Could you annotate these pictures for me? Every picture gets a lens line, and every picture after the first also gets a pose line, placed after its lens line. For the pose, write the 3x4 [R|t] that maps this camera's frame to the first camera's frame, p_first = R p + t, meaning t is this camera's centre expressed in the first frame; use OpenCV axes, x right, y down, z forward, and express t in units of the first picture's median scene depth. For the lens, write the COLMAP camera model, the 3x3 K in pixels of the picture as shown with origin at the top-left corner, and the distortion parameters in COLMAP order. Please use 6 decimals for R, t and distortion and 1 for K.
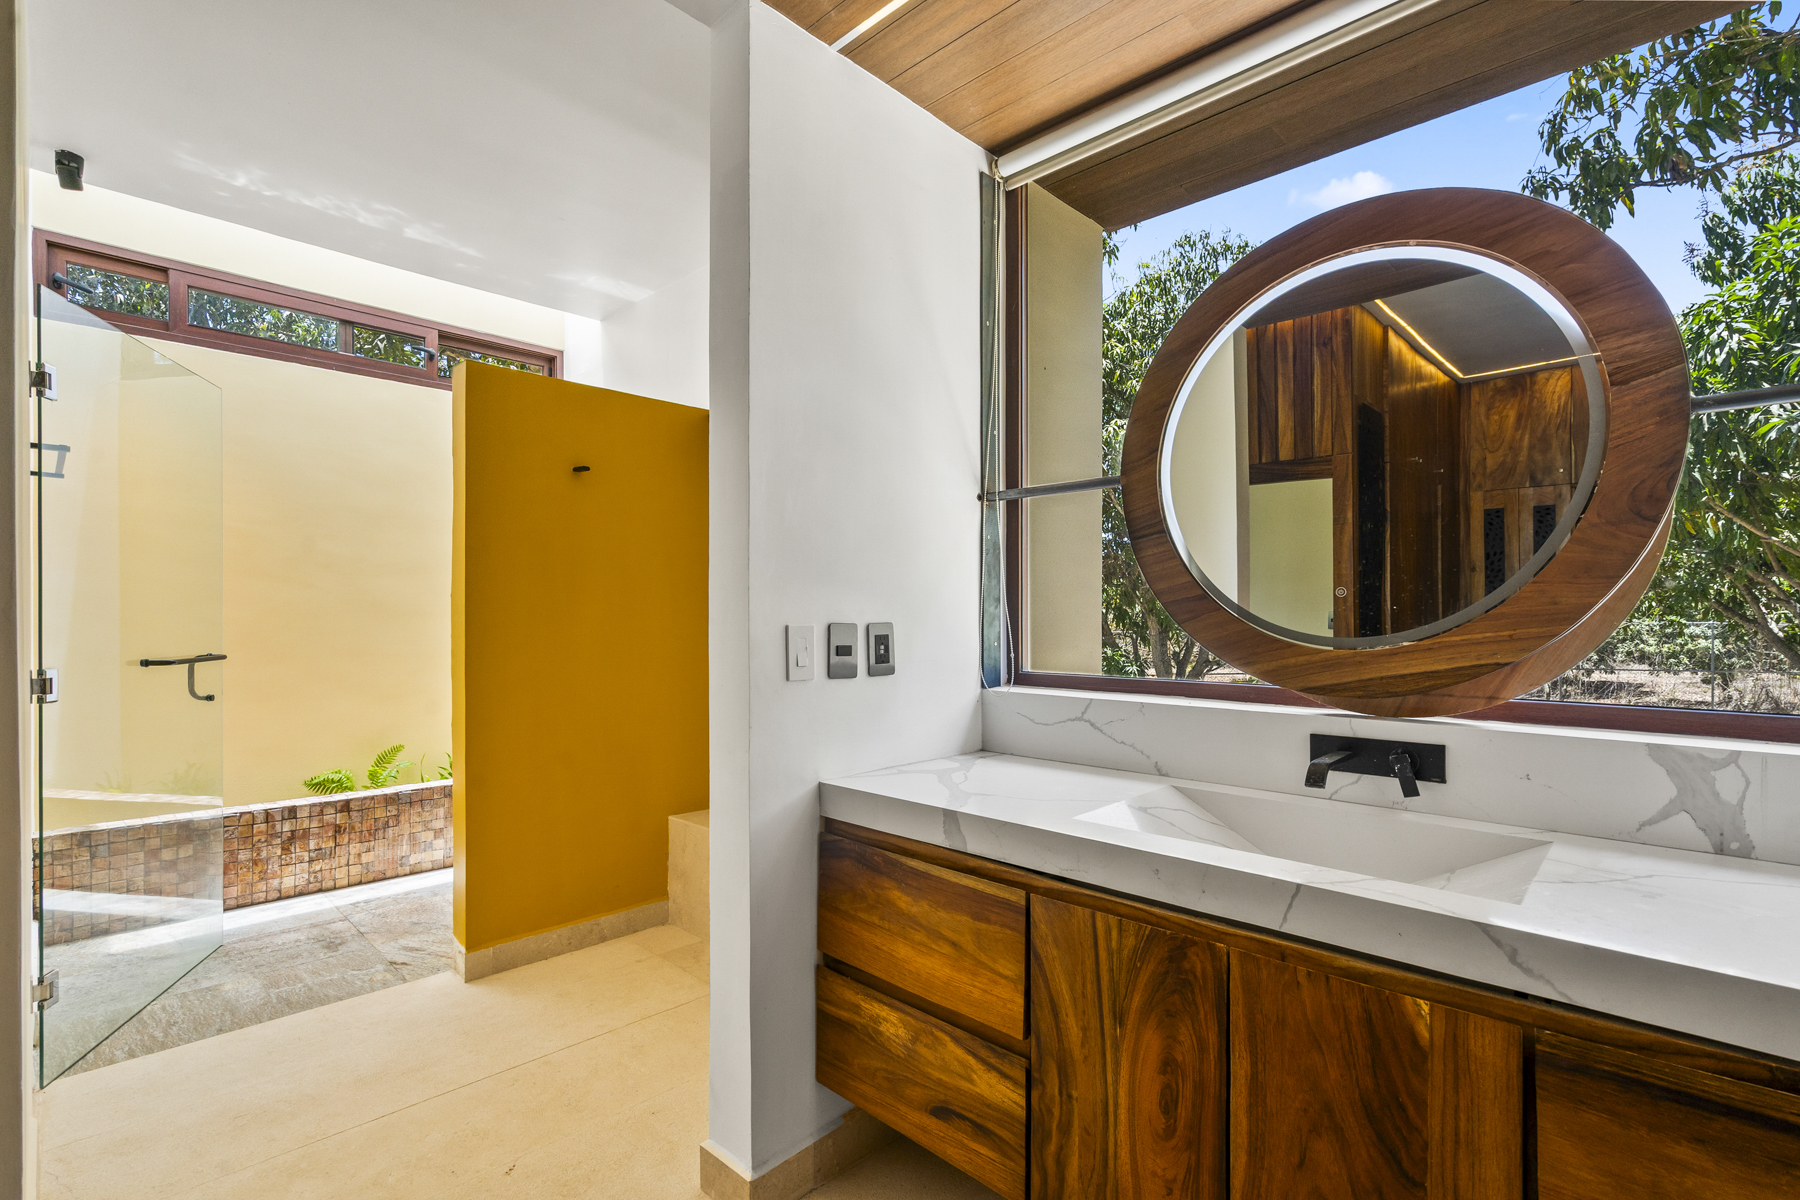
lens RADIAL K [[817.6, 0, 893.9], [0, 817.6, 617.7], [0, 0, 1]] dist [-0.002069, -0.000515]
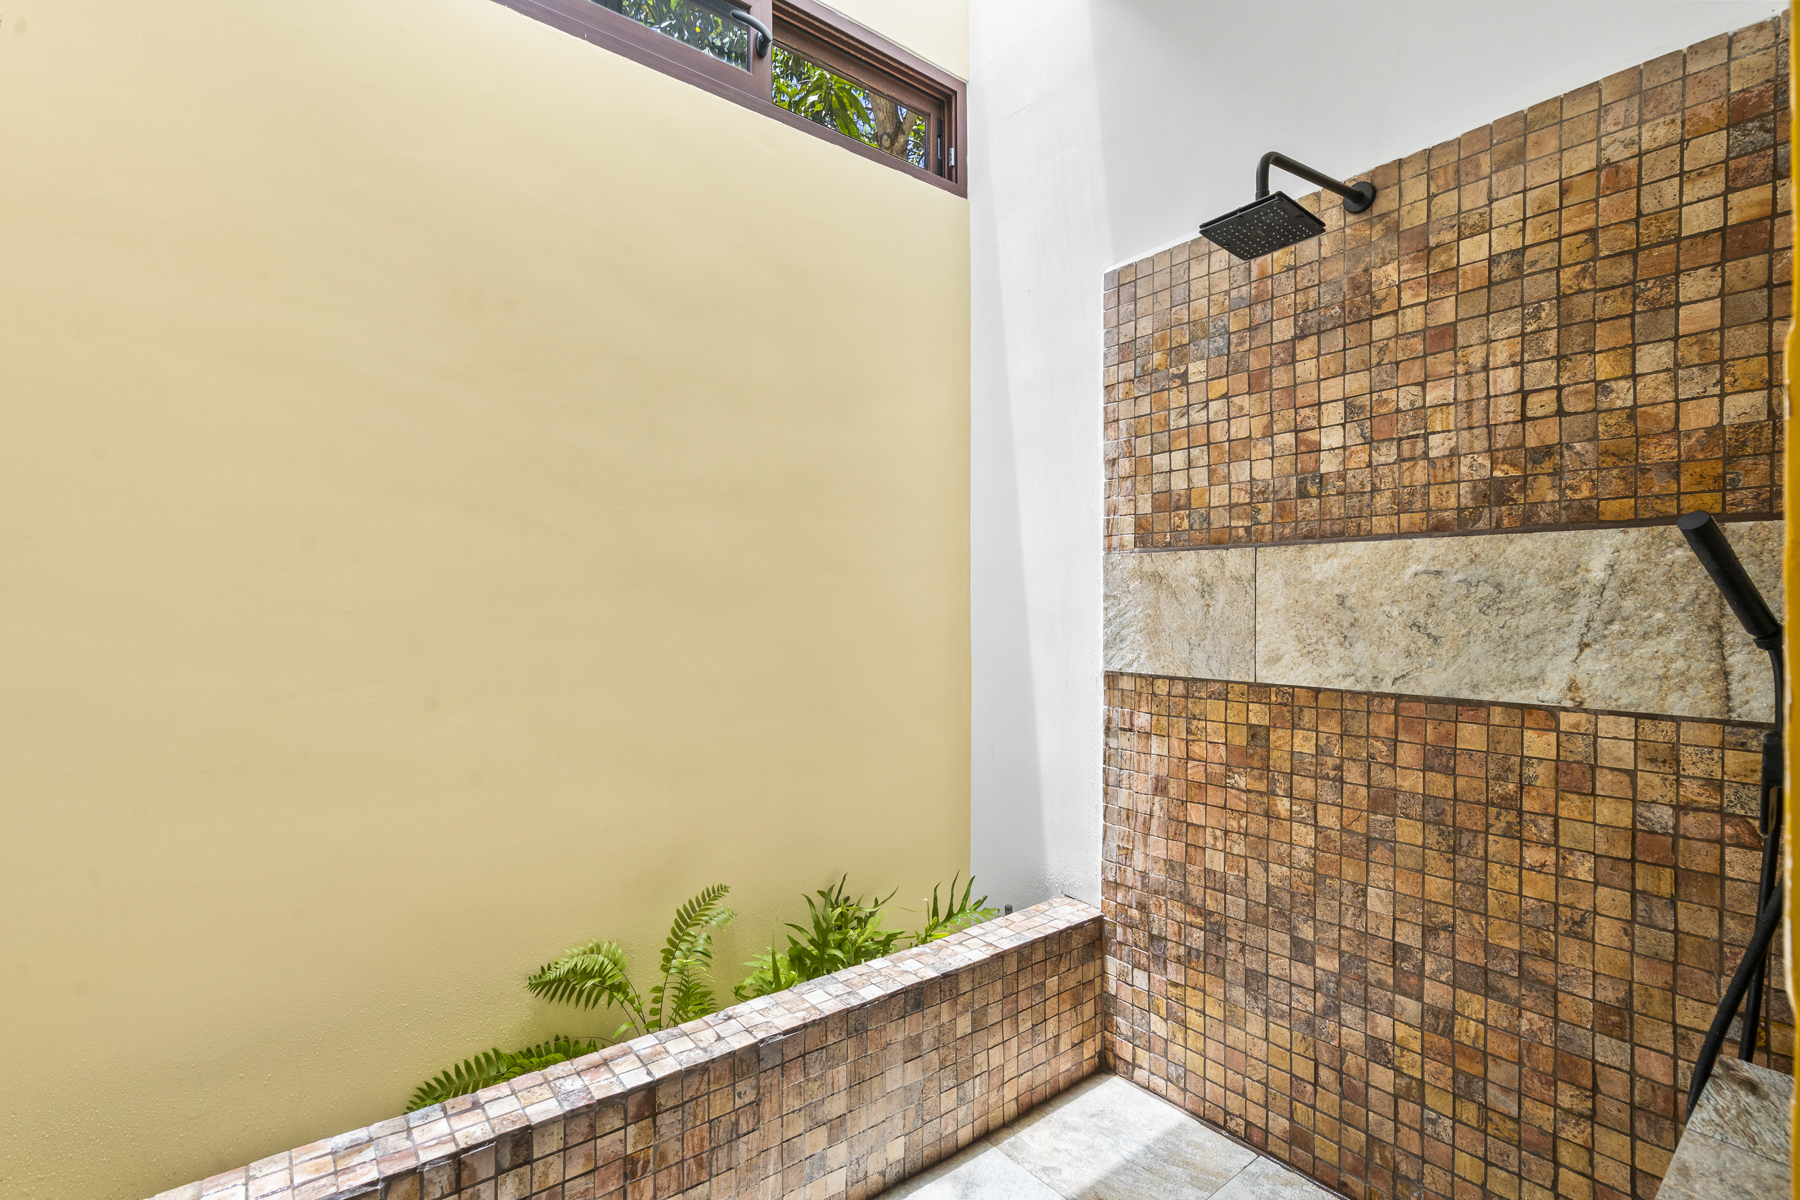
lens RADIAL K [[817.6, 0, 893.9], [0, 817.6, 617.7], [0, 0, 1]] dist [-0.002069, -0.000515]
pose [[0.990206, 0.001937, -0.139600, -0.487398], [-0.000513, 0.999947, 0.010238, 0.005487], [0.139612, -0.010066, 0.990155, 0.622563]]
